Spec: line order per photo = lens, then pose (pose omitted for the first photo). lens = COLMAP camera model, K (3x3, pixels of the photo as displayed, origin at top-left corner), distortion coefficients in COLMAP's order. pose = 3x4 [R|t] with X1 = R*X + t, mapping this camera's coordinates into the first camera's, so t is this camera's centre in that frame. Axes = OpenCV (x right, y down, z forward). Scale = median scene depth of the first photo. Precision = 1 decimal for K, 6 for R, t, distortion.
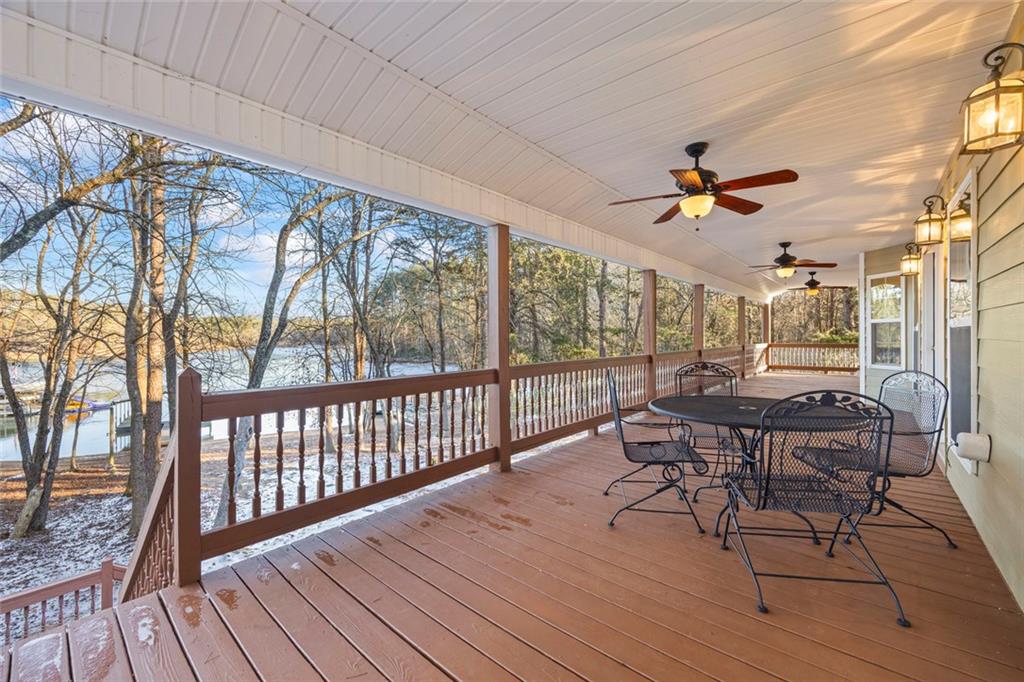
lens RADIAL K [[410.4, 0, 512.4], [0, 410.4, 340.6], [0, 0, 1]] dist [-0.006523, 0.000451]
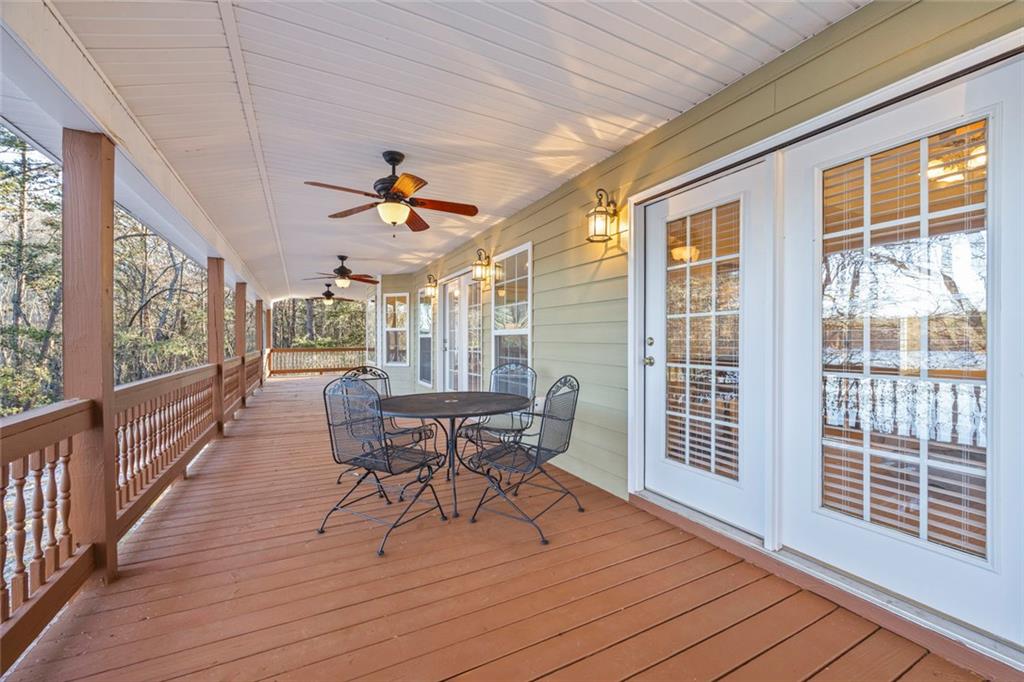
lens RADIAL K [[410.4, 0, 515.2], [0, 410.4, 347.1], [0, 0, 1]] dist [-0.006523, 0.000451]
pose [[0.368245, -0.010249, 0.929672, -0.186296], [0.007912, 0.999938, 0.007889, 0.000390], [-0.929695, 0.004451, 0.368303, 0.162447]]
